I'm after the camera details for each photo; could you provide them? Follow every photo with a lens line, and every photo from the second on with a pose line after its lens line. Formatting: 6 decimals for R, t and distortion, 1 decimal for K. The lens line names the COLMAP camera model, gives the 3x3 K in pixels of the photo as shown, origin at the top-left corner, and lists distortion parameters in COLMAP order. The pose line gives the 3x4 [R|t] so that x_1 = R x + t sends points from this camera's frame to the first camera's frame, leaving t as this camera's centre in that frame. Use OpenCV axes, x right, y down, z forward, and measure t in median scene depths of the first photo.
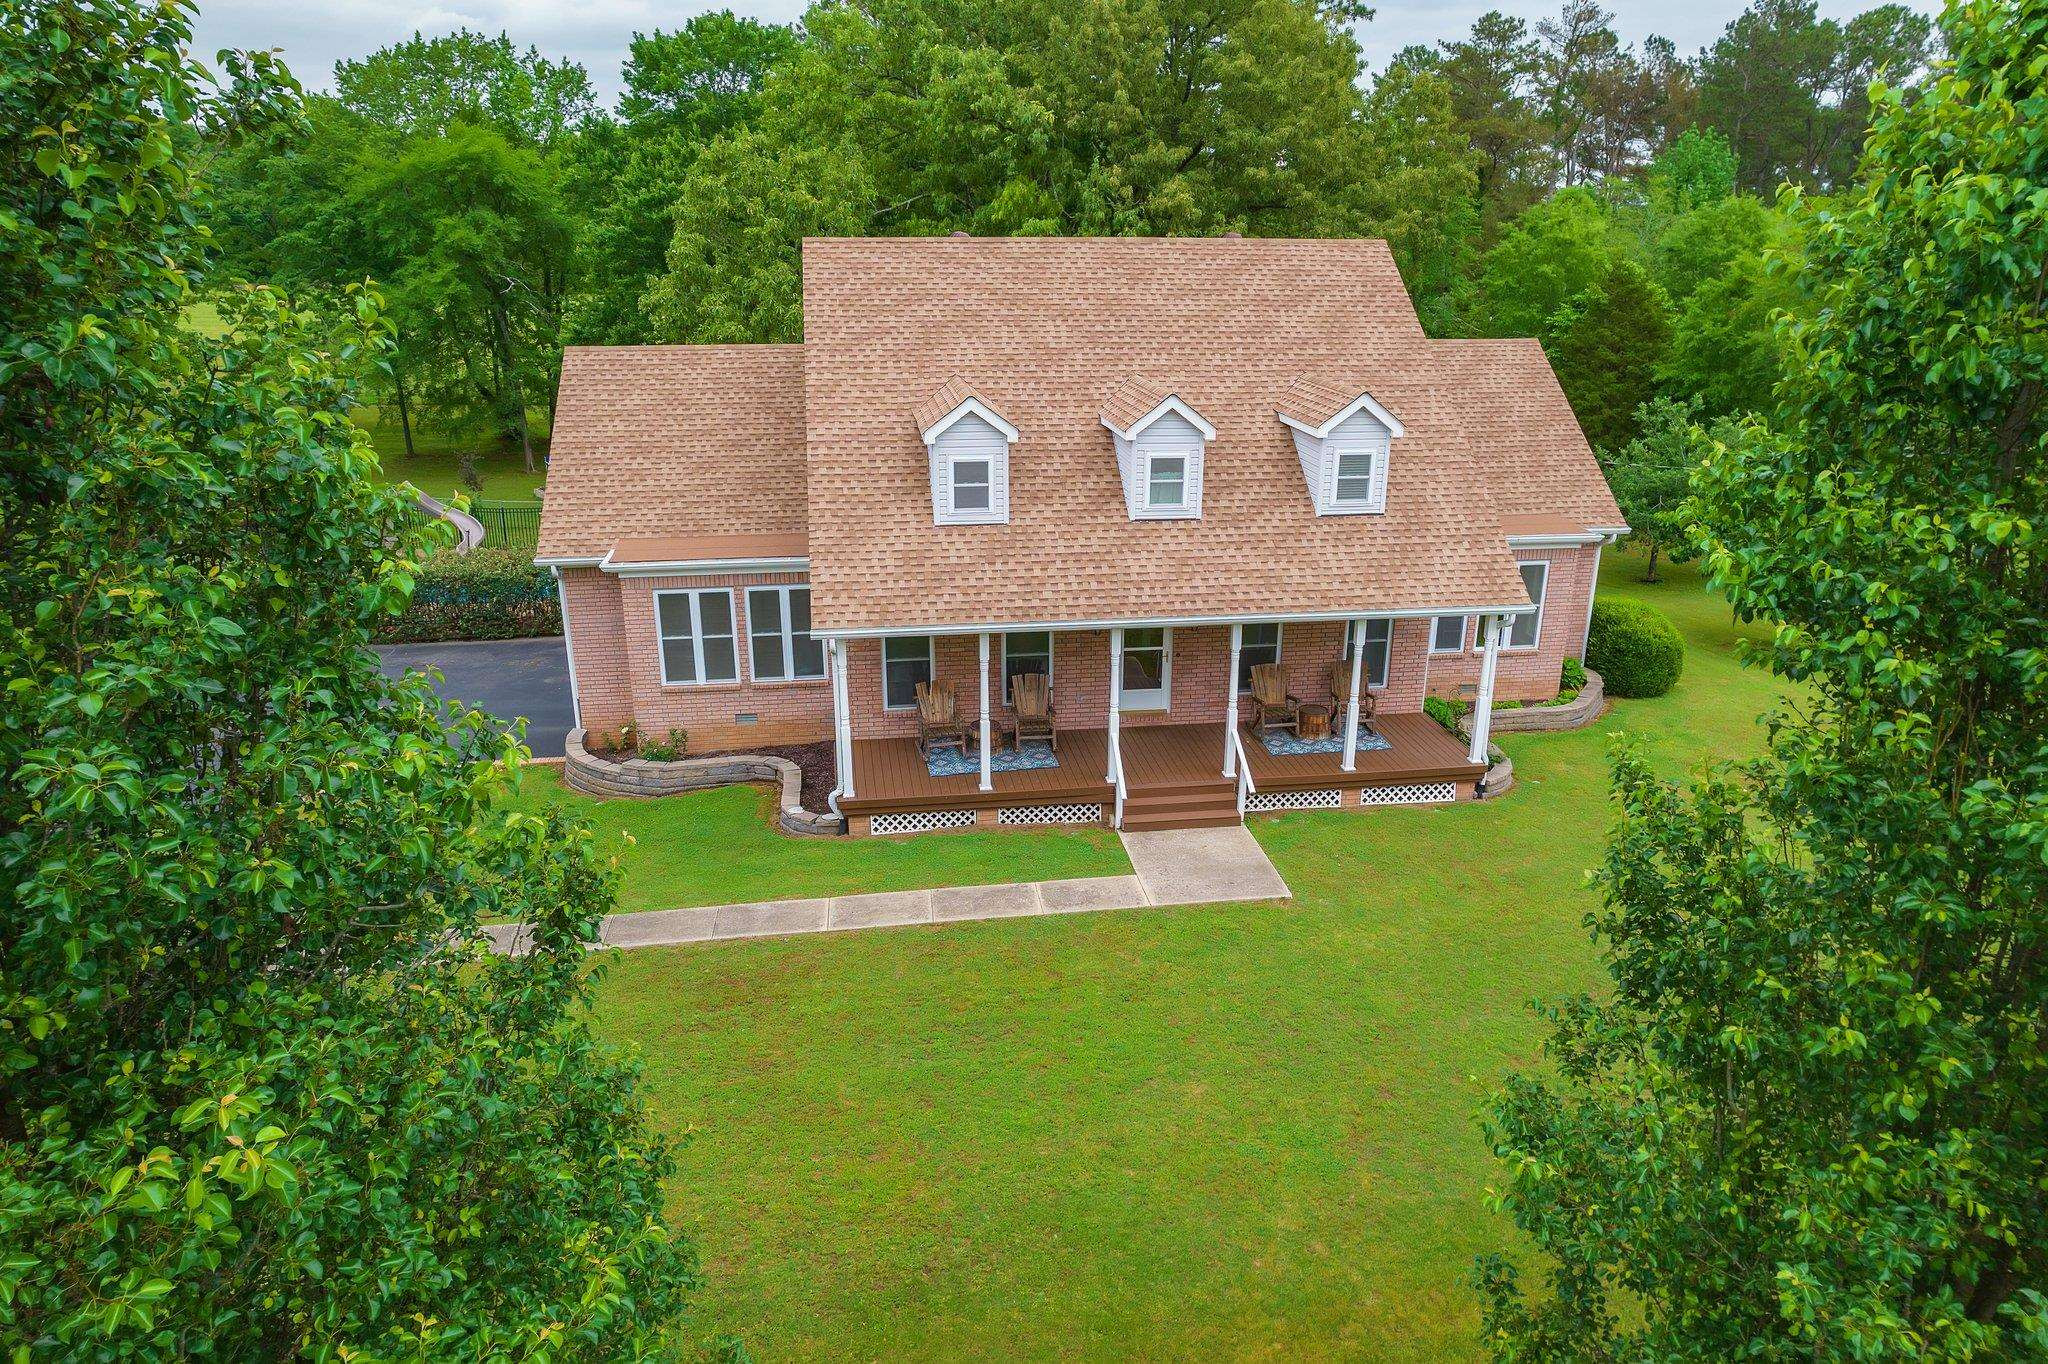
lens RADIAL K [[1296.7, 0, 1040.7], [0, 1296.7, 689.8], [0, 0, 1]] dist [-0.068541, 0.061376]
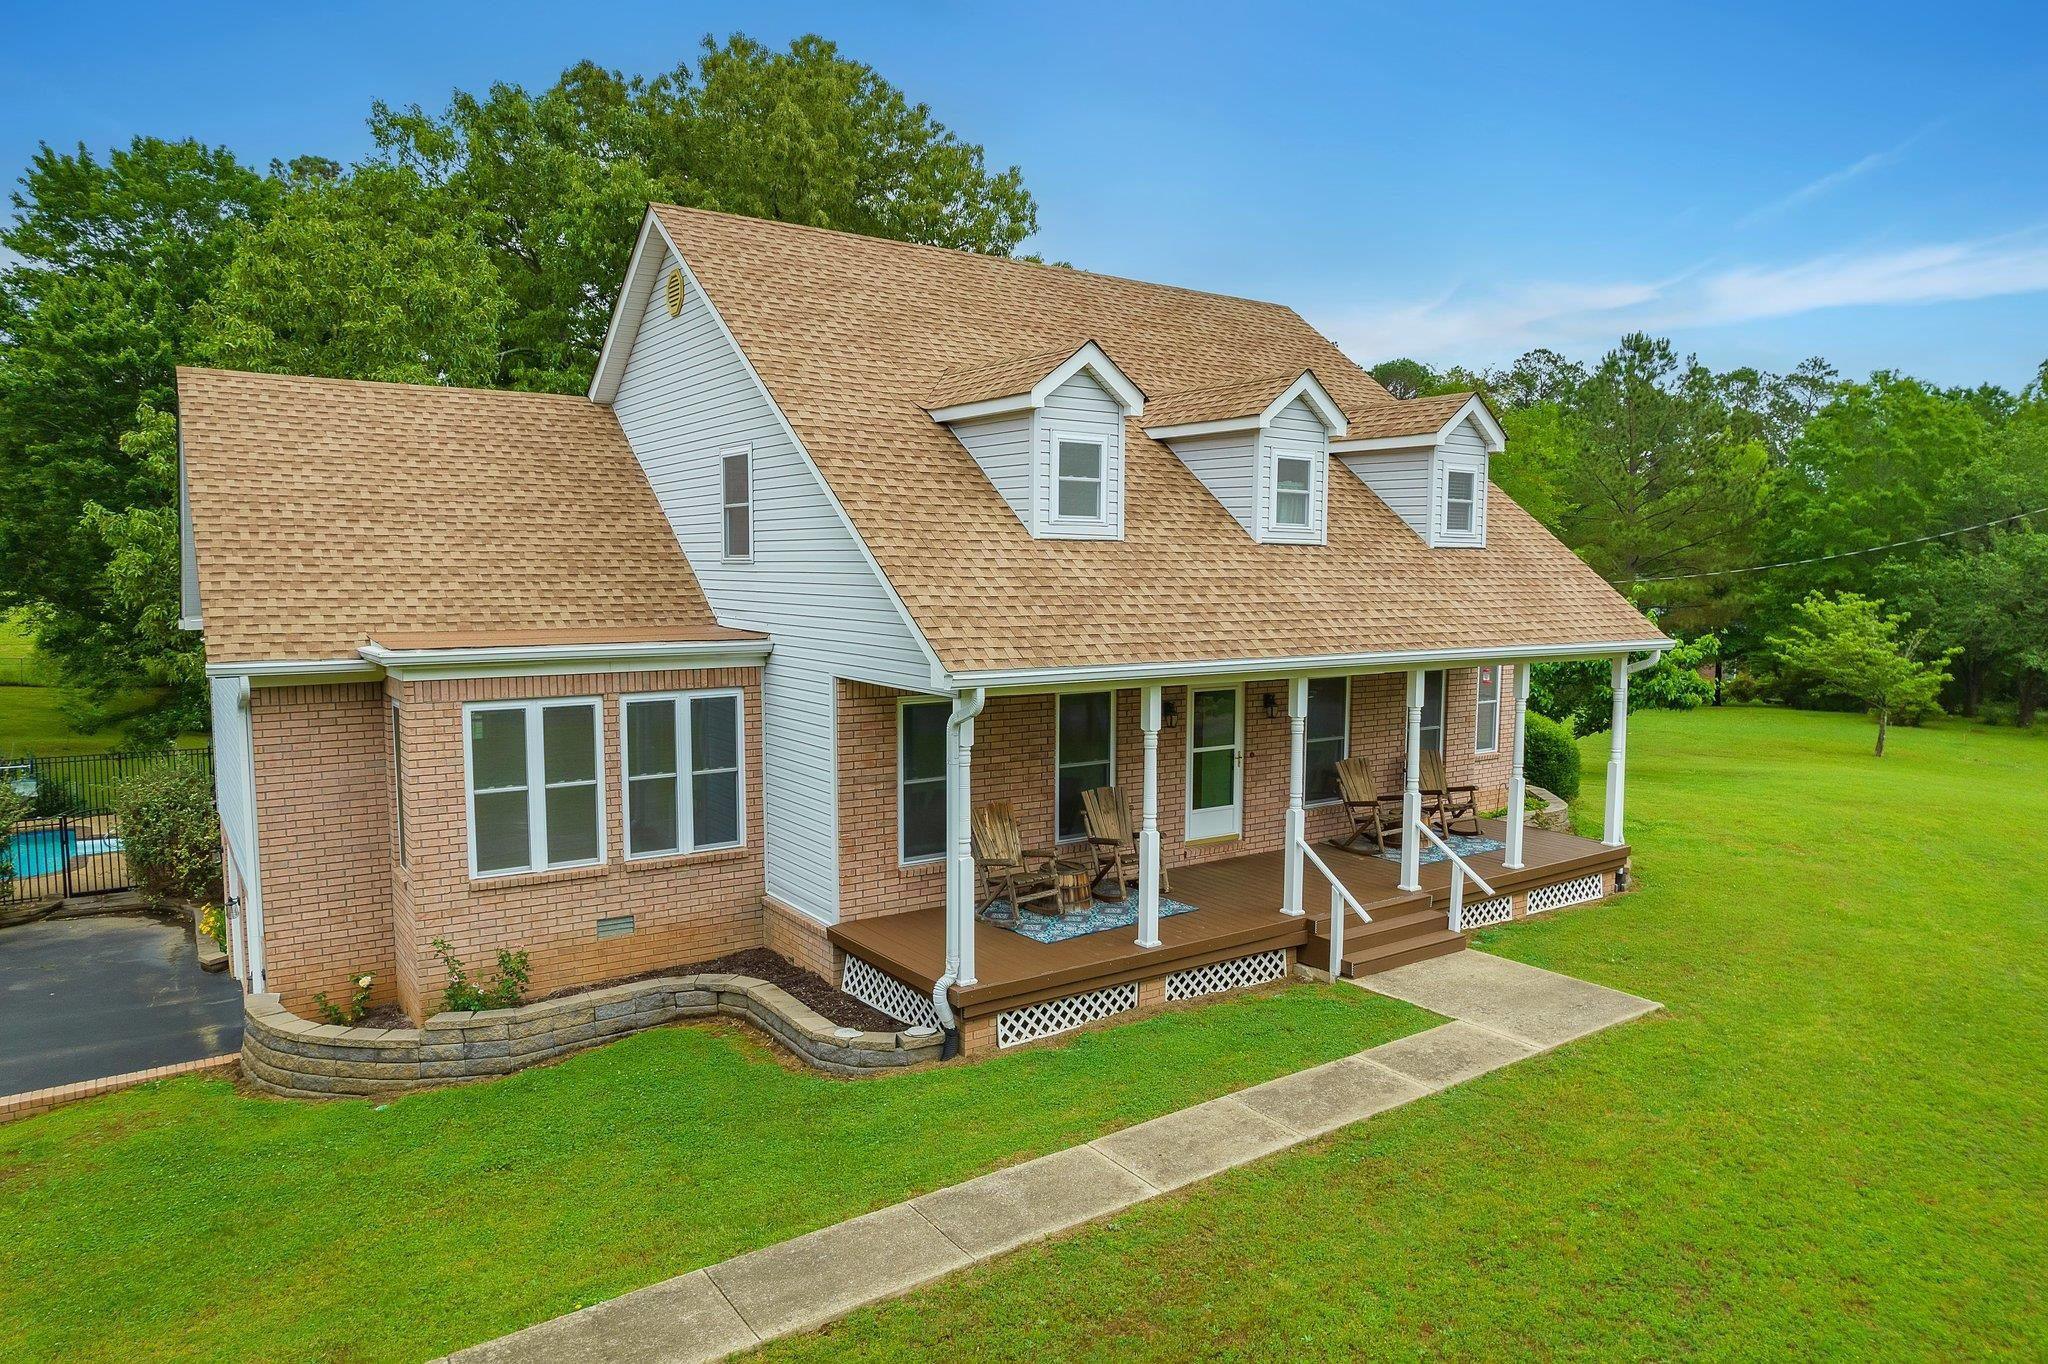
lens RADIAL K [[1303.8, 0, 1040.0], [0, 1303.8, 683.4], [0, 0, 1]] dist [-0.077966, 0.069528]
pose [[0.893250, -0.039815, 0.447794, -0.349151], [0.146309, 0.967591, -0.205821, 0.071932], [-0.425087, 0.249365, 0.870125, 0.424166]]
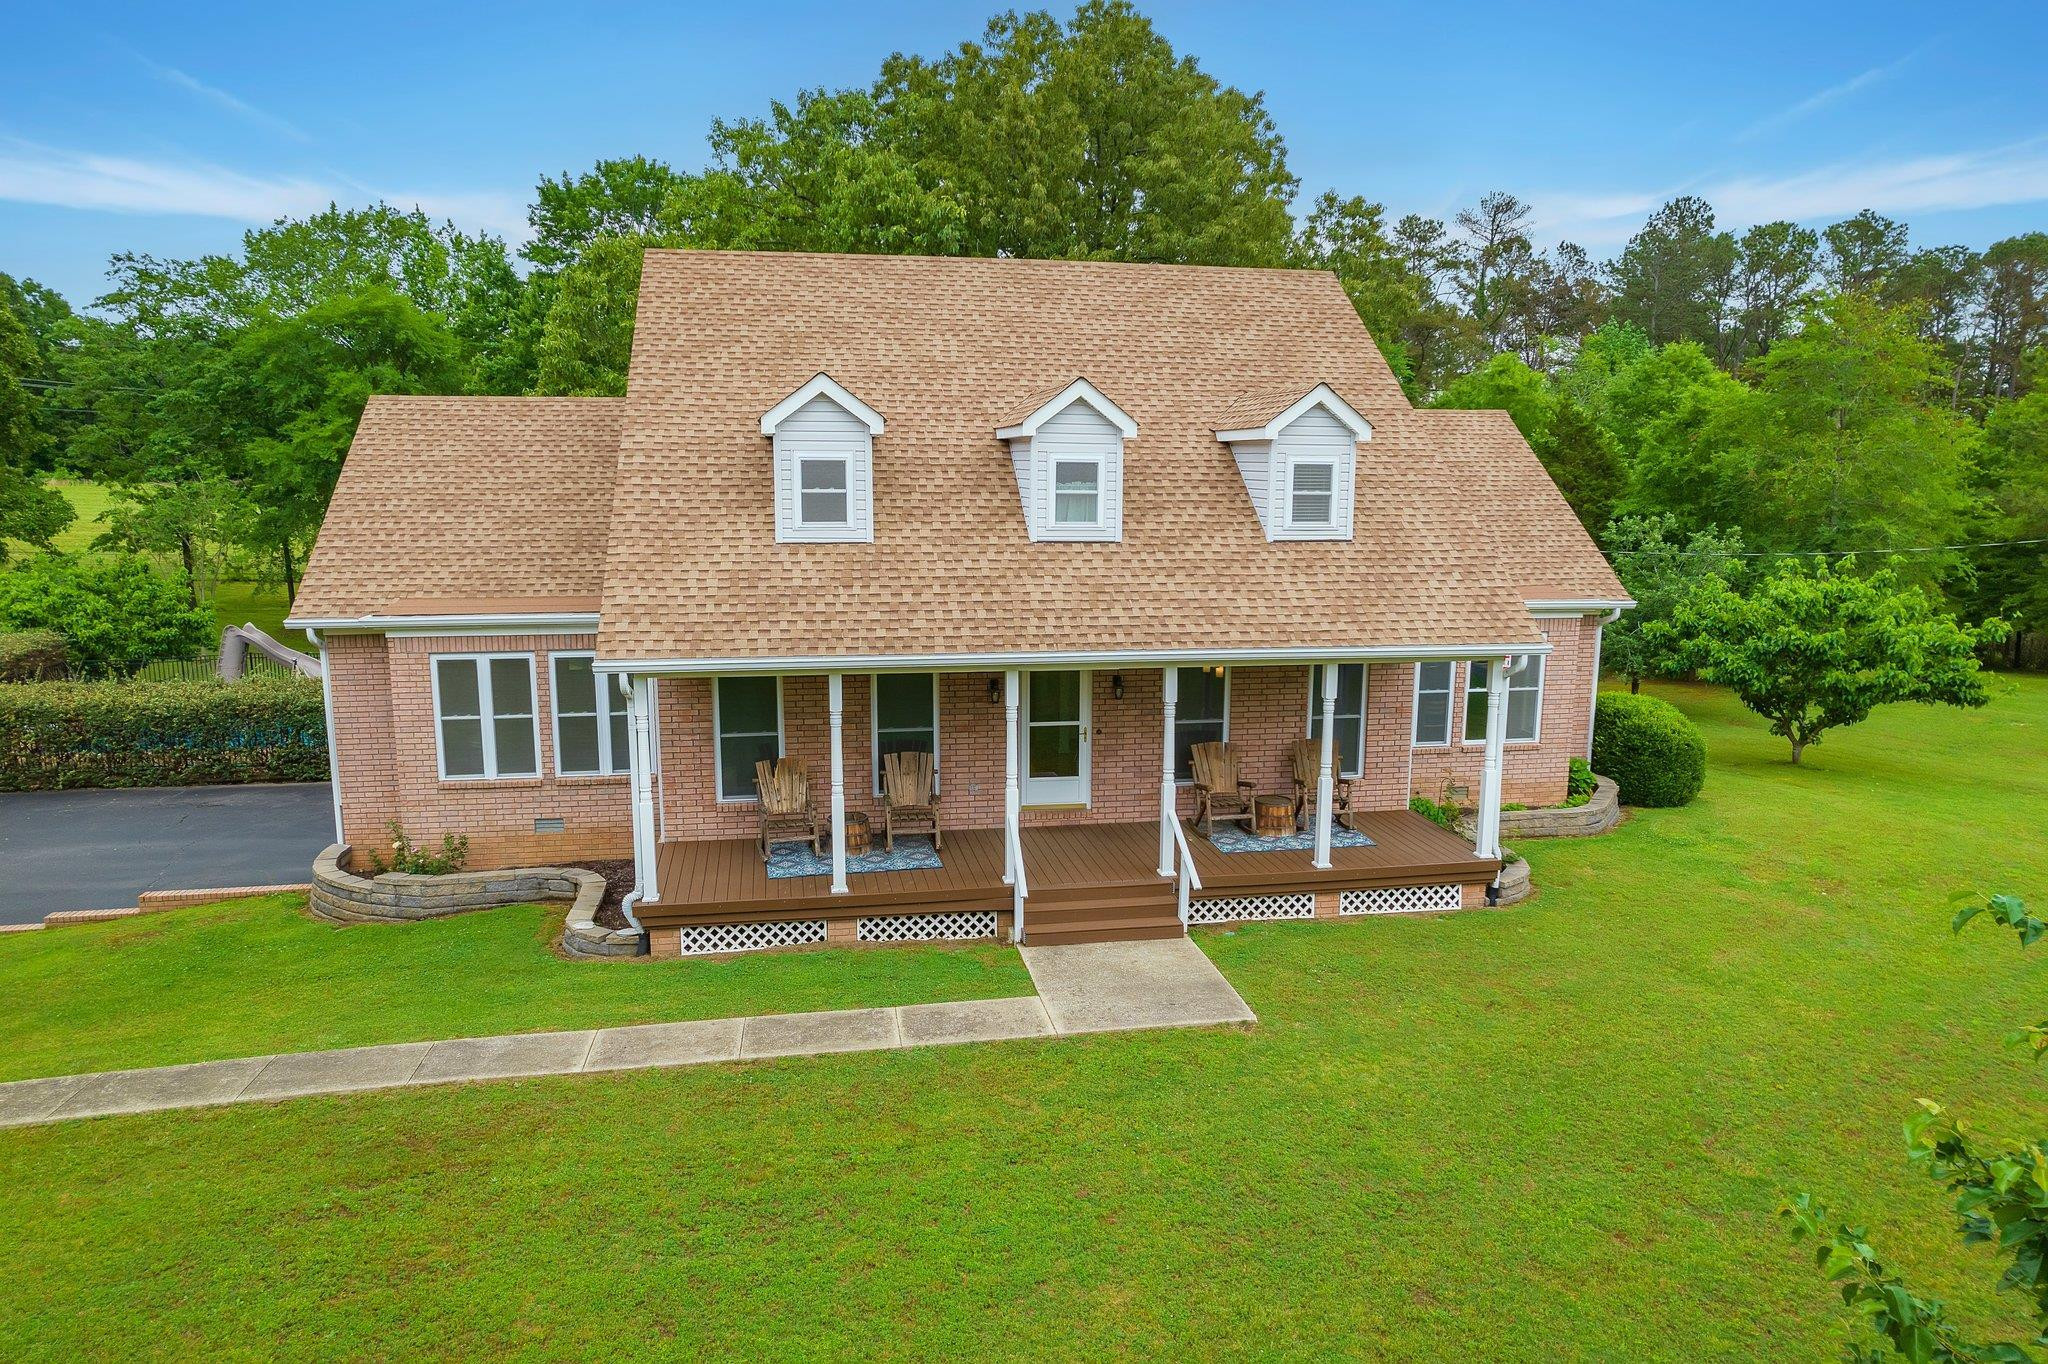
lens RADIAL K [[1303.8, 0, 1040.0], [0, 1303.8, 683.4], [0, 0, 1]] dist [-0.077966, 0.069528]
pose [[0.999157, -0.004726, 0.040791, 0.040549], [0.011739, 0.984774, -0.173441, 0.085379], [-0.039350, 0.173773, 0.983999, 0.232747]]
